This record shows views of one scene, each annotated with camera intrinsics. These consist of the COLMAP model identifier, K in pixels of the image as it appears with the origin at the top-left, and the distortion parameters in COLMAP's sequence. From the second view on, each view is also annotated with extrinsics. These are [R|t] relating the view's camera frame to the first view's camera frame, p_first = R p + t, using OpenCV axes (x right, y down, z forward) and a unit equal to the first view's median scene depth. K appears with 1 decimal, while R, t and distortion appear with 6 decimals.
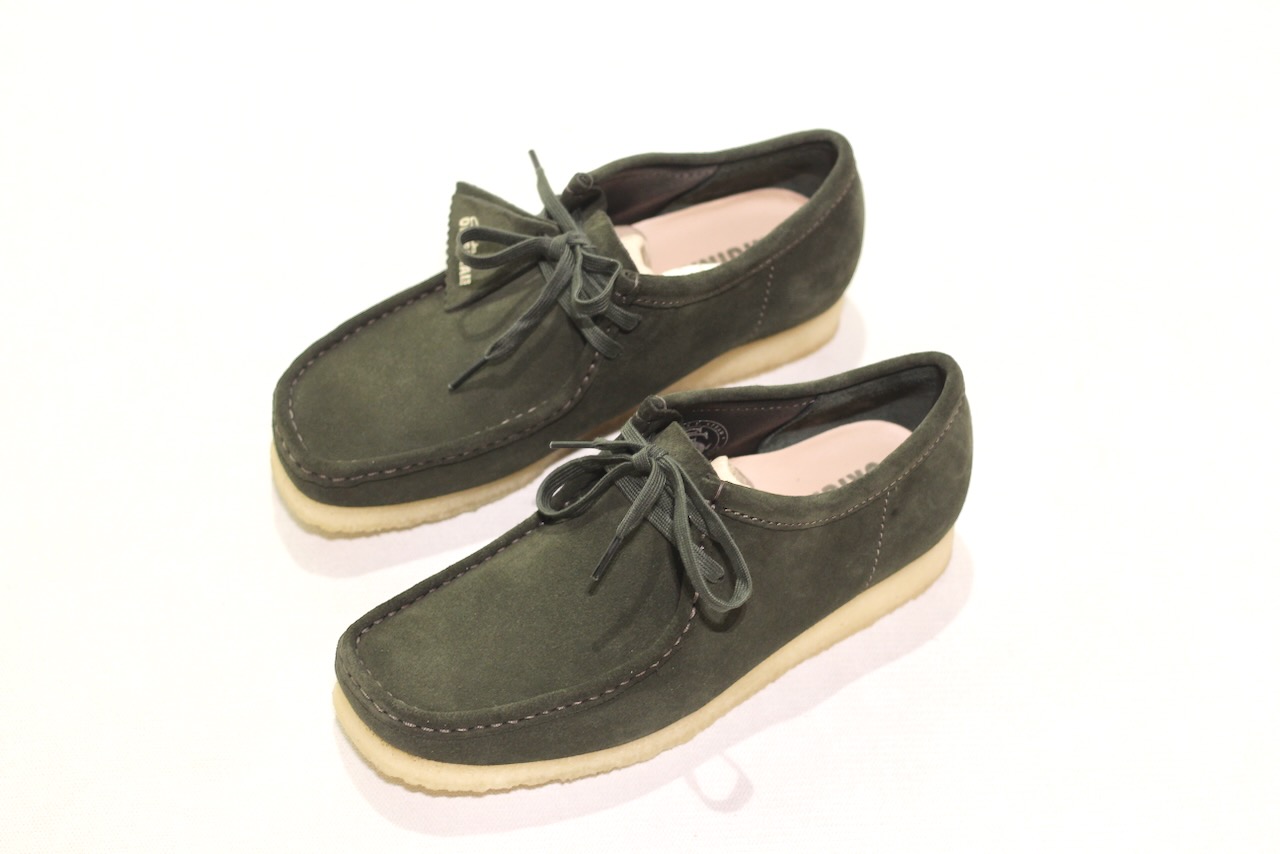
lens RADIAL K [[3291.2, 0, 644.4], [0, 3291.2, 428.4], [0, 0, 1]] dist [0.004715, 0.000000]
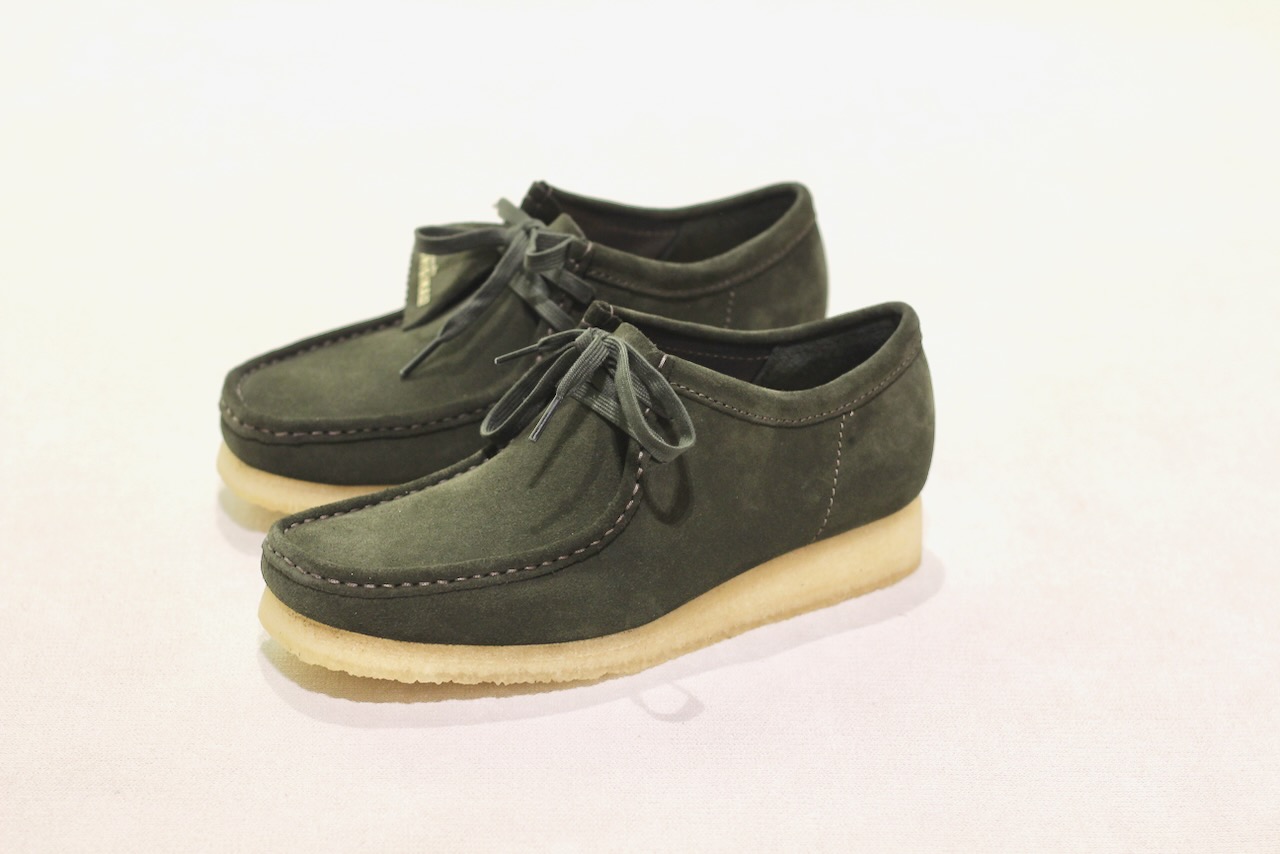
lens RADIAL K [[3291.2, 0, 637.7], [0, 3291.2, 425.6], [0, 0, 1]] dist [0.004715, 0.000000]
pose [[0.999253, -0.005722, -0.038214, 0.050255], [-0.012588, 0.886821, -0.461941, 0.466706], [0.036532, 0.462077, 0.886087, 0.141598]]
